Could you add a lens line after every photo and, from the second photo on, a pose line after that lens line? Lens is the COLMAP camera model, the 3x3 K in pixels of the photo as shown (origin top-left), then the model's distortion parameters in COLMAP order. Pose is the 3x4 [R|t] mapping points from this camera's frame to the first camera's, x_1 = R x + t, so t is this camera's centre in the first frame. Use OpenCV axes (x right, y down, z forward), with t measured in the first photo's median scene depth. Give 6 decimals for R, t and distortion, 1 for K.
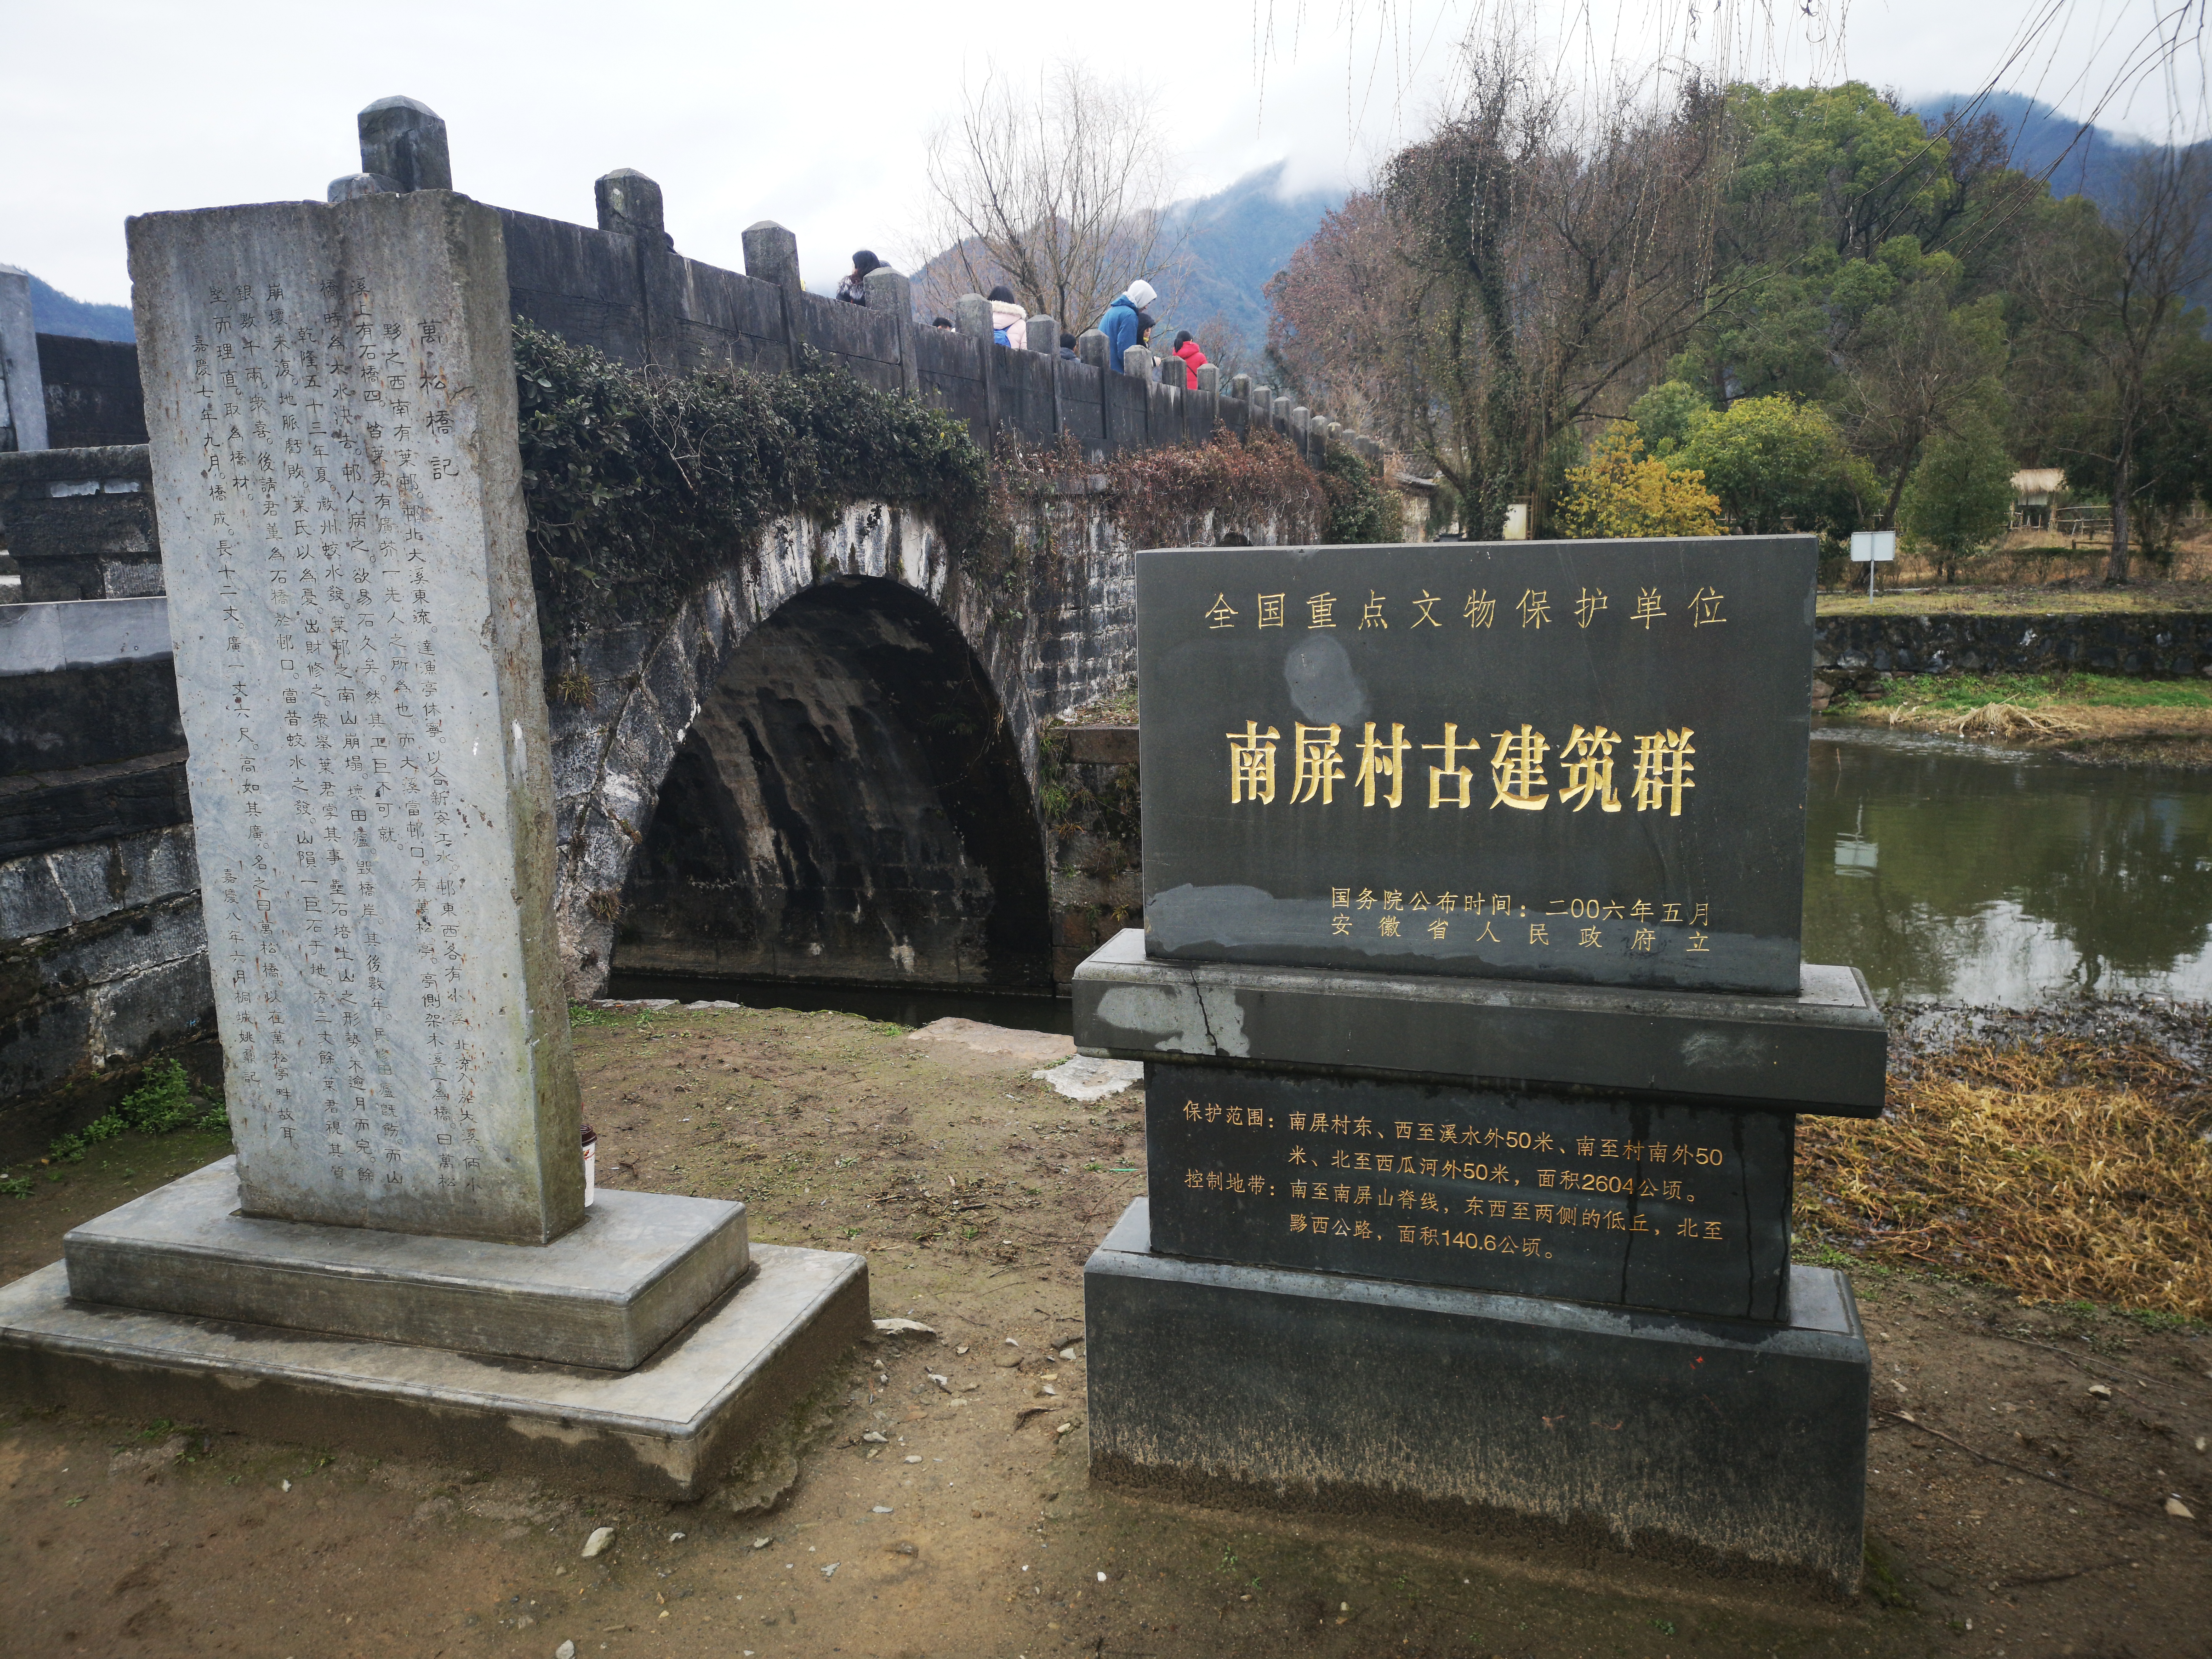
lens RADIAL K [[1728.5, 0, 1107.6], [0, 1728.5, 840.4], [0, 0, 1]] dist [0.040852, -0.004509]
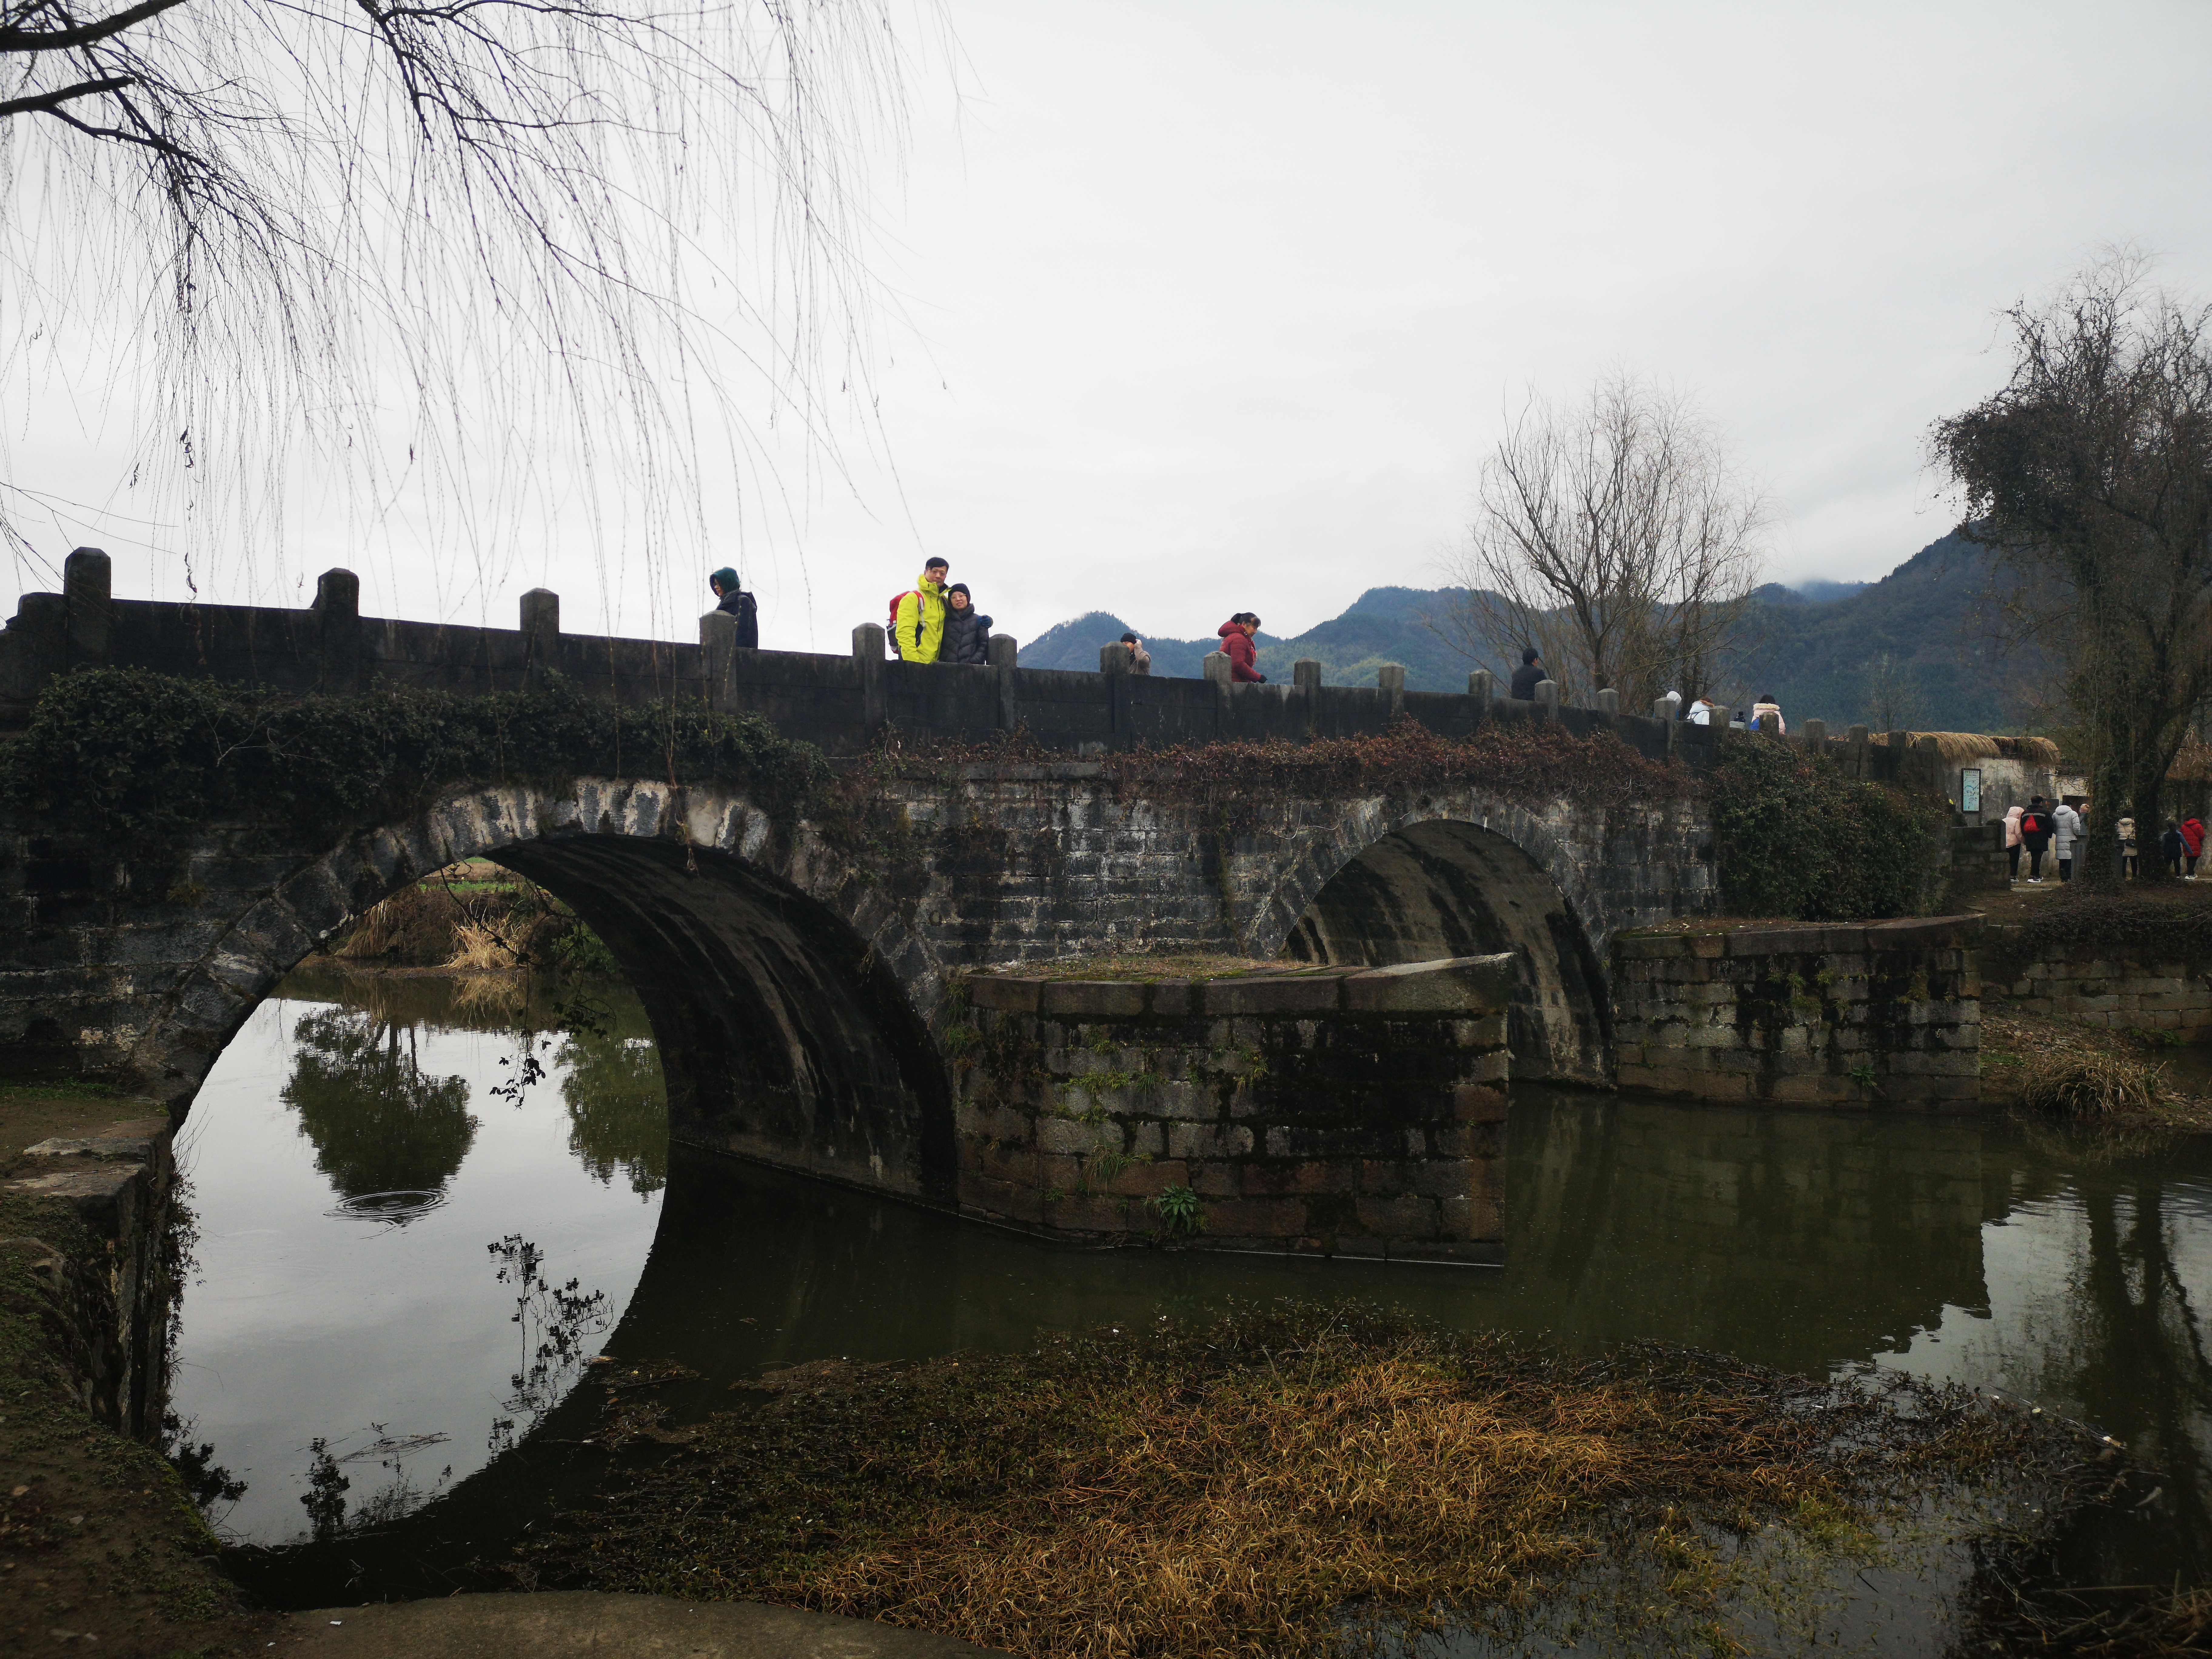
lens RADIAL K [[1728.5, 0, 1110.4], [0, 1728.5, 822.7], [0, 0, 1]] dist [0.040852, -0.004509]
pose [[0.849546, 0.013969, -0.527329, 0.974476], [-0.107866, 0.983128, -0.147732, -0.006833], [0.516368, 0.182386, 0.836719, 0.089243]]
